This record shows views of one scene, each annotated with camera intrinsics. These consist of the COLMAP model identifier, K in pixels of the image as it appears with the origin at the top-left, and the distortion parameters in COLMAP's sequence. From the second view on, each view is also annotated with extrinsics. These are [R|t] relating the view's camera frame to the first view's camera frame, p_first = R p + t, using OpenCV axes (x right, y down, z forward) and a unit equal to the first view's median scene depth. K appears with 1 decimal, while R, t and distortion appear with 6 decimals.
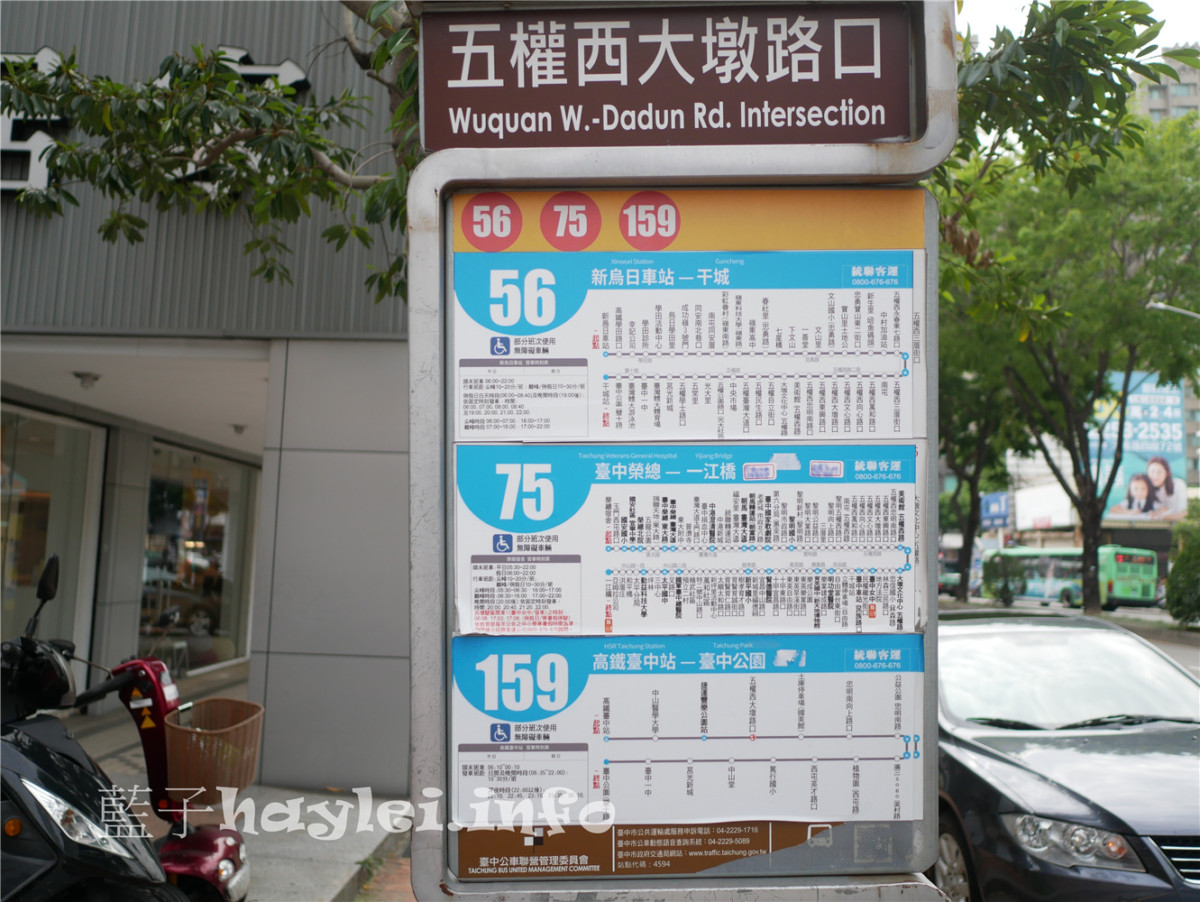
lens RADIAL K [[1010.6, 0, 600.0], [0, 1010.6, 451.0], [0, 0, 1]] dist [0.004351, -0.067005]
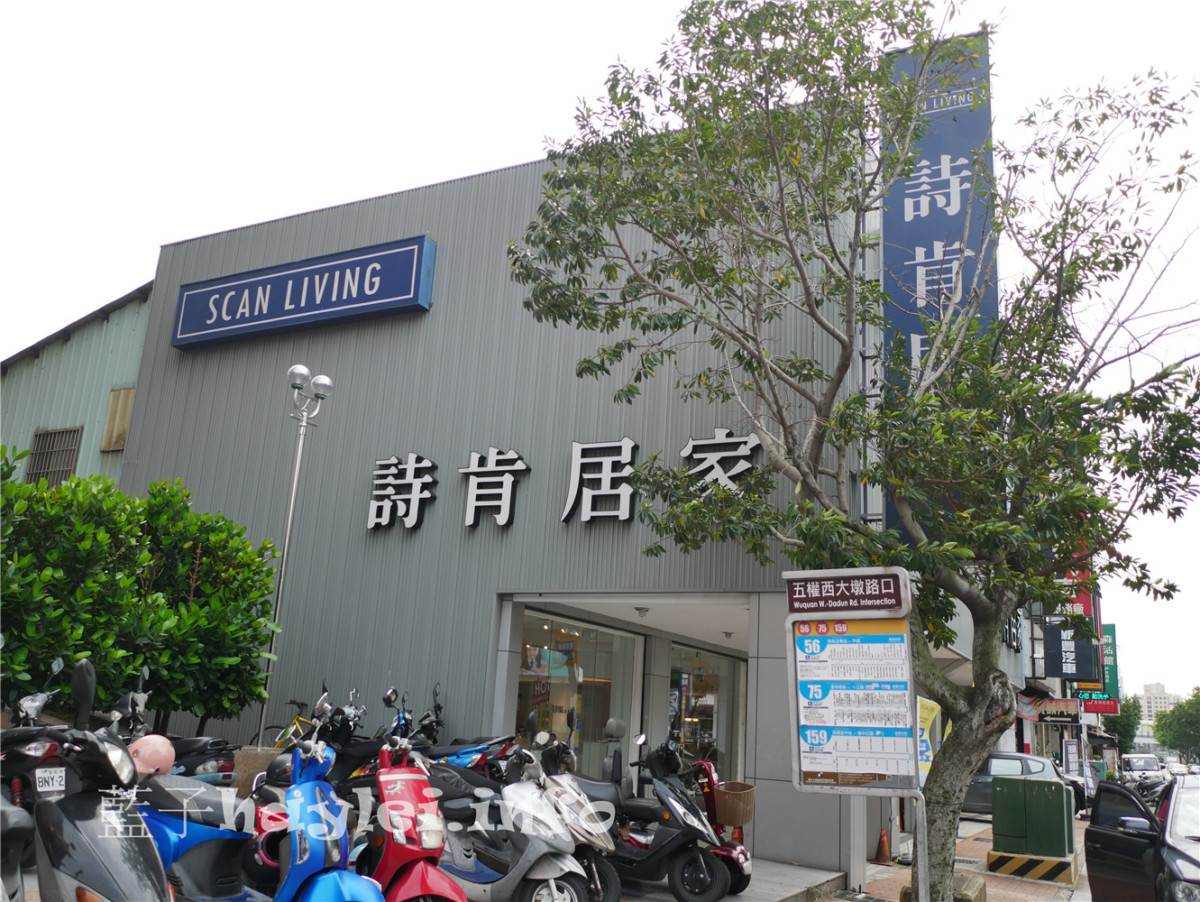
lens RADIAL K [[1010.6, 0, 600.0], [0, 1010.6, 451.0], [0, 0, 1]] dist [0.004351, -0.067005]
pose [[0.897899, -0.088640, -0.431185, 1.055972], [0.011581, 0.983935, -0.178153, -0.214046], [0.440050, 0.154970, 0.884500, -3.393149]]
